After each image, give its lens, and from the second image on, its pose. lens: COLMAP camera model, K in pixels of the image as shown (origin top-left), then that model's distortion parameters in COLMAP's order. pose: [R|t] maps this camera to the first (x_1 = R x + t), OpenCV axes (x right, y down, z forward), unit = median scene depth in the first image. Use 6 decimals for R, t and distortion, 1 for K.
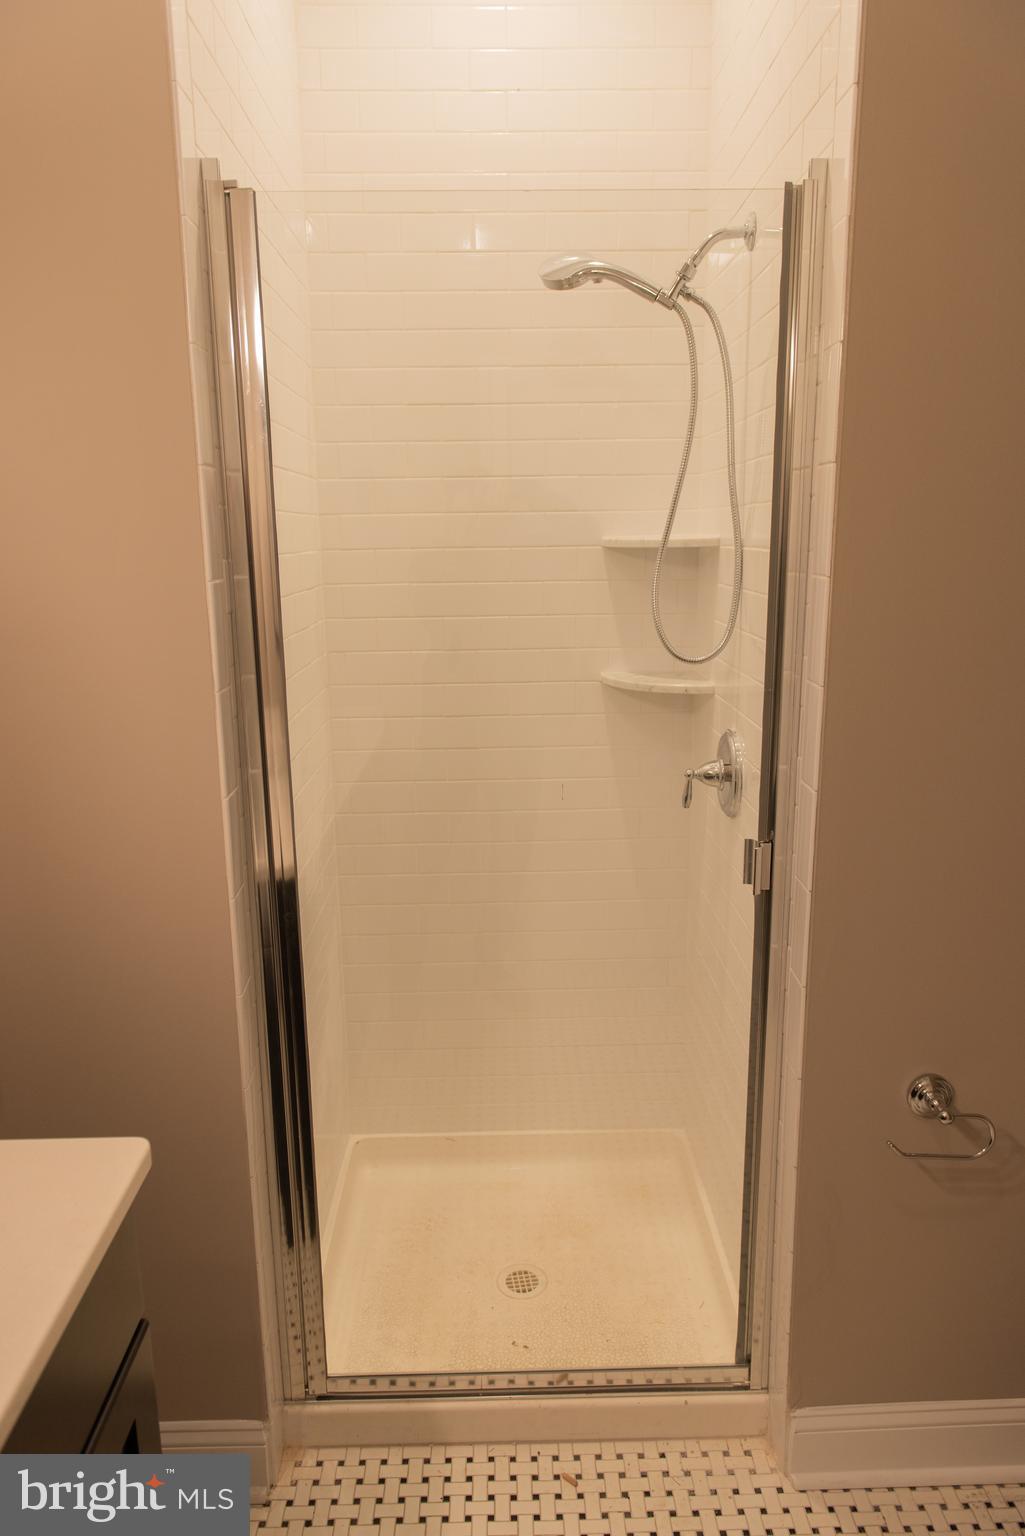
lens RADIAL K [[1041.5, 0, 512.5], [0, 1041.5, 768.0], [0, 0, 1]] dist [0.003982, -0.002159]
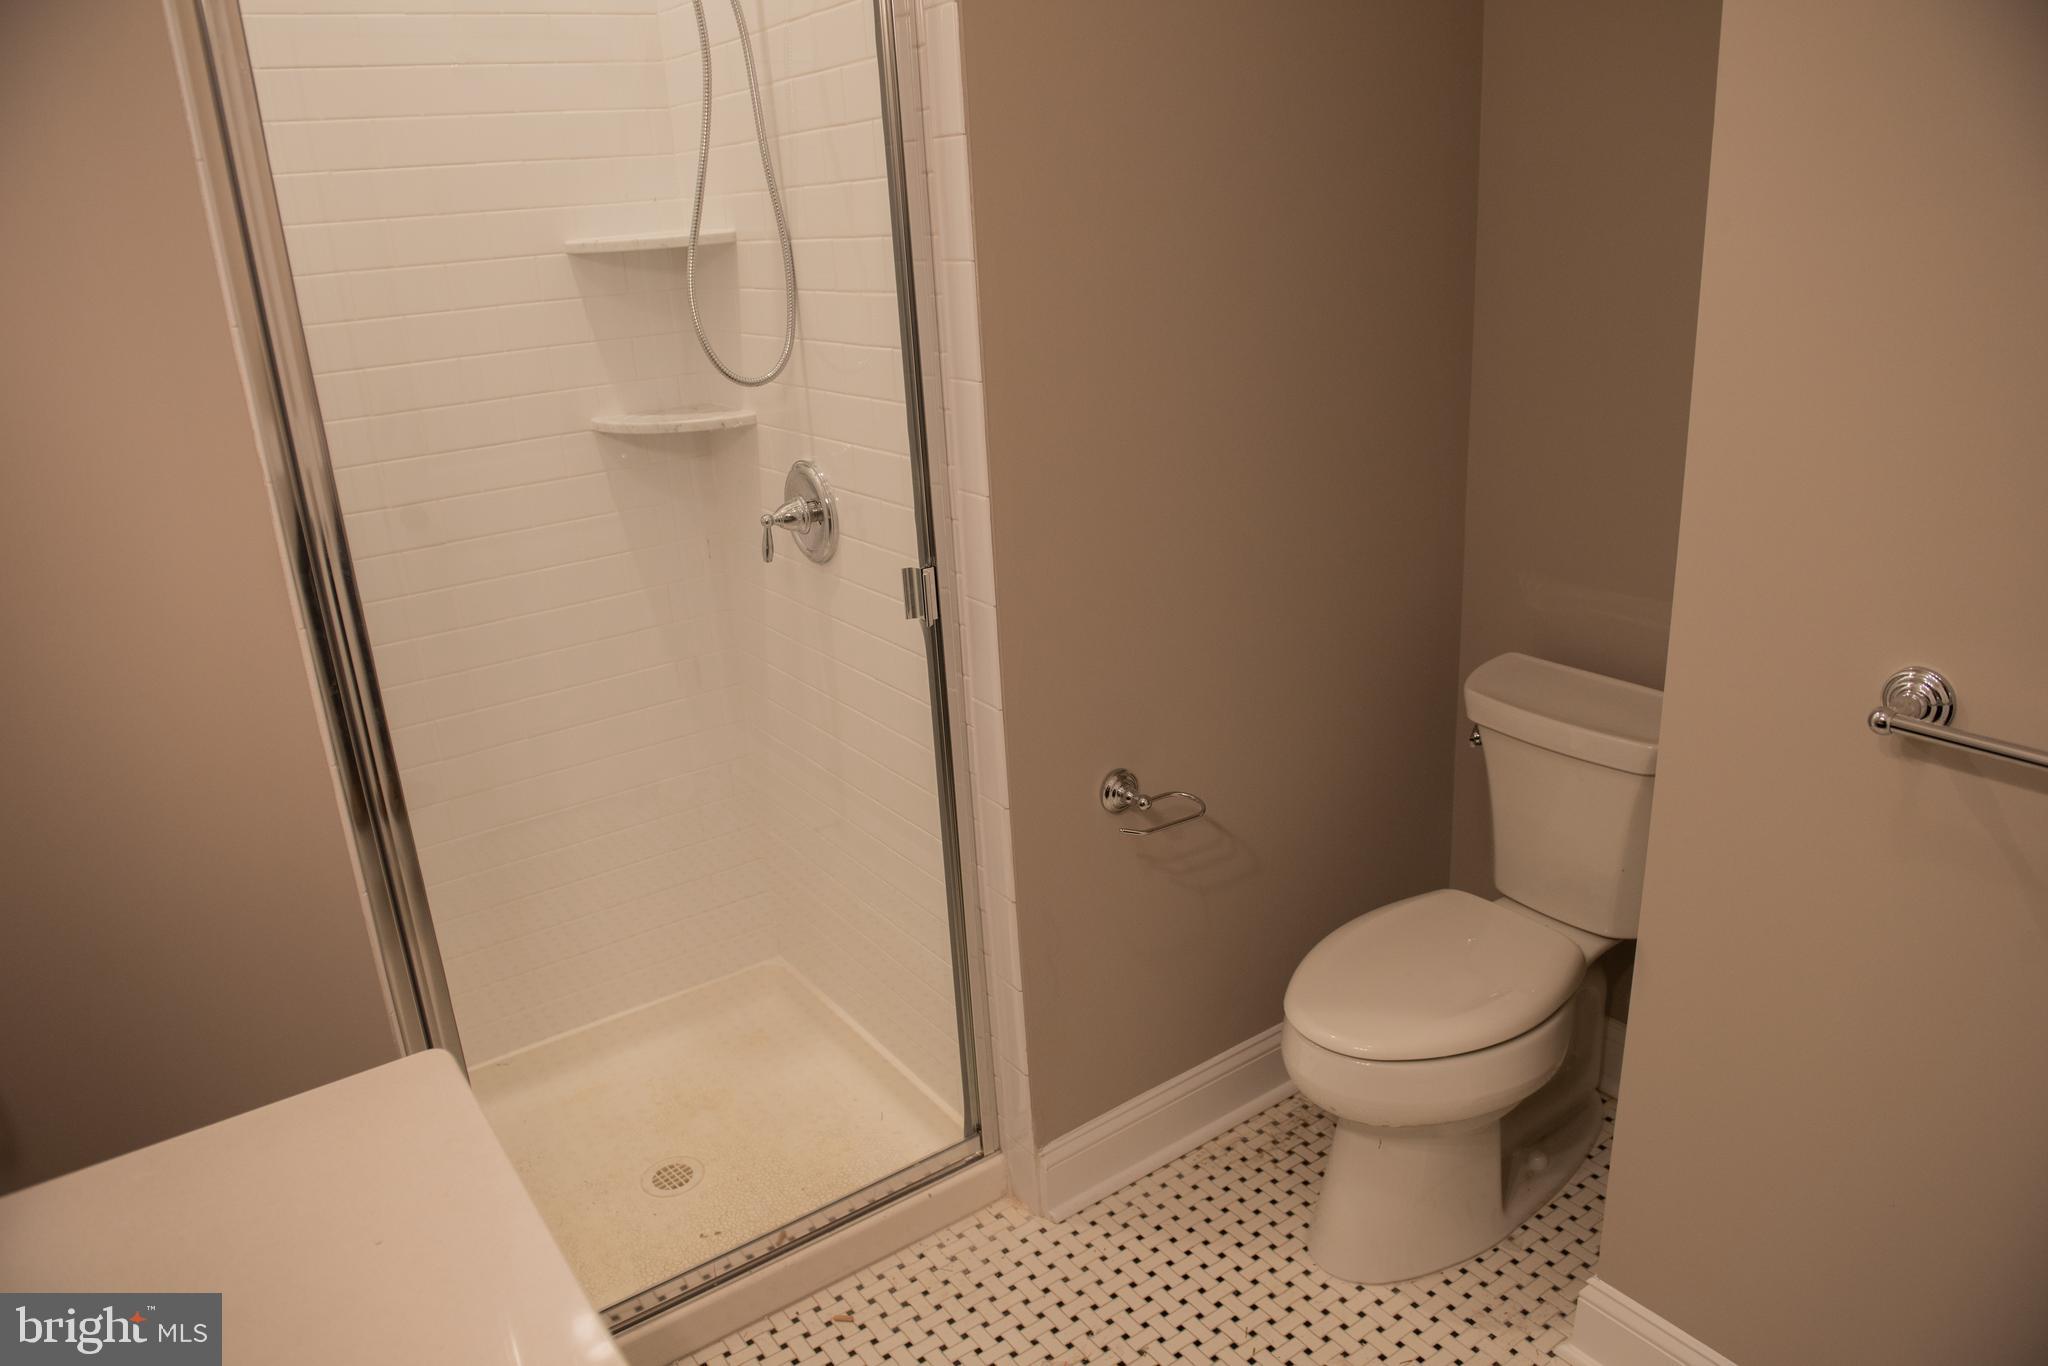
lens RADIAL K [[1375.7, 0, 1024.0], [0, 1375.7, 683.0], [0, 0, 1]] dist [-0.048821, -0.001792]
pose [[0.831961, -0.215078, 0.511451, -0.283623], [0.165586, 0.976049, 0.141099, 0.013268], [-0.529549, -0.032699, 0.847649, -0.046757]]
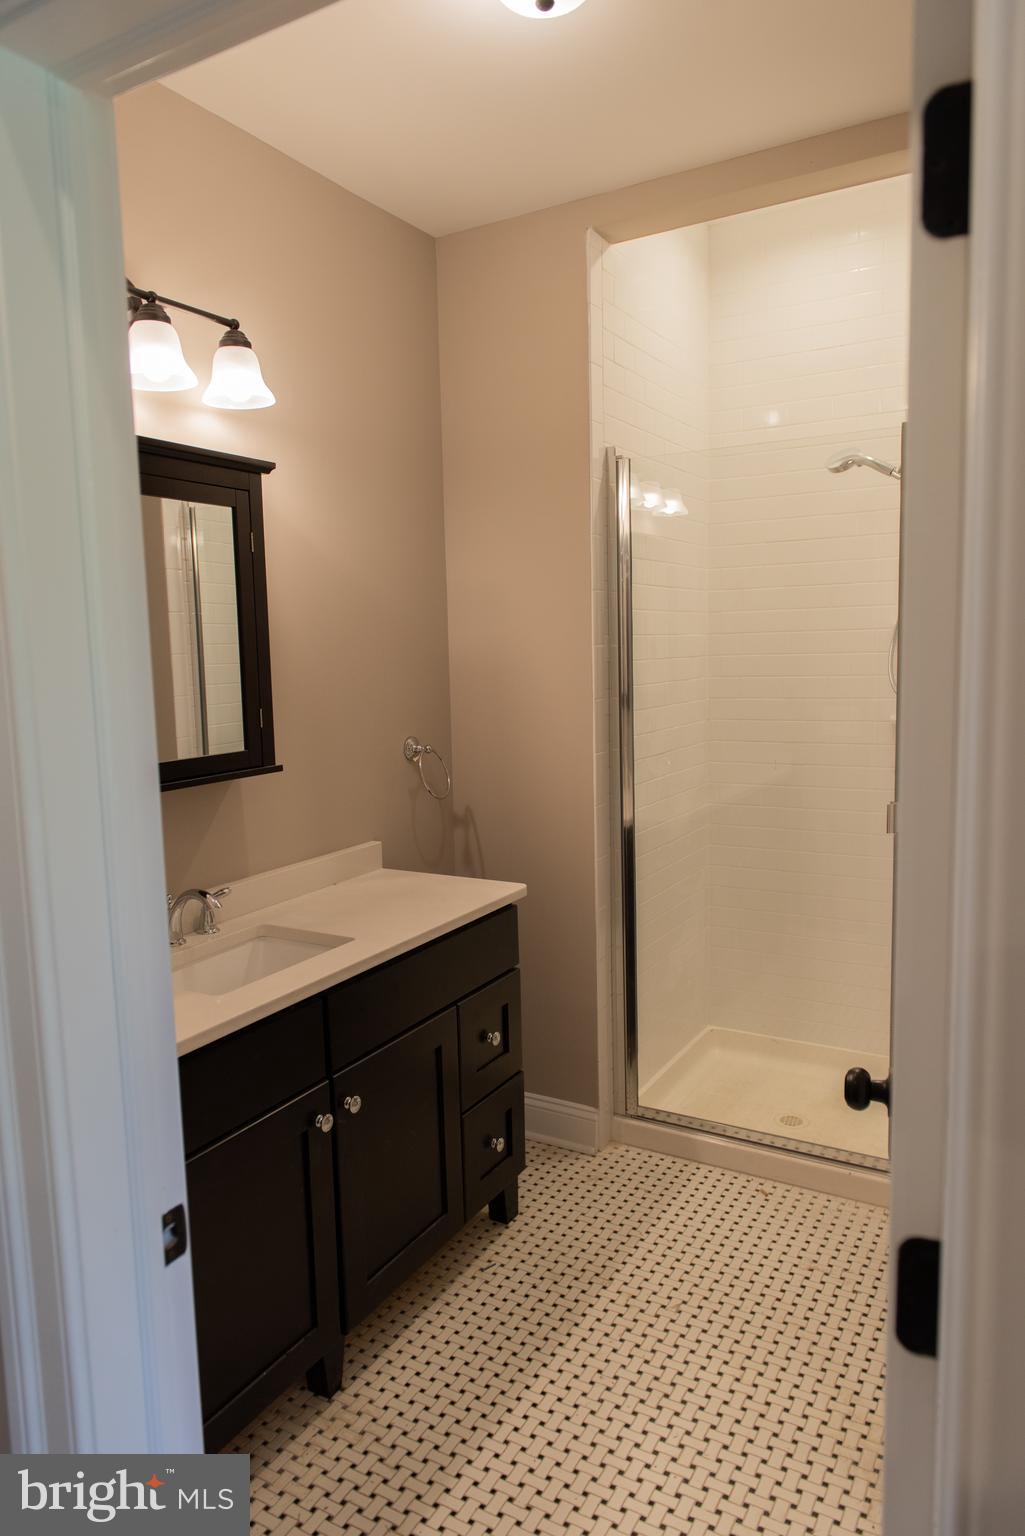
lens RADIAL K [[1031.8, 0, 512.5], [0, 1031.8, 768.0], [0, 0, 1]] dist [-0.048821, -0.001792]
pose [[0.853723, 0.050121, -0.518309, 0.493625], [-0.096301, 0.993384, -0.062559, 0.155363], [0.511745, 0.103321, 0.852902, -0.605557]]
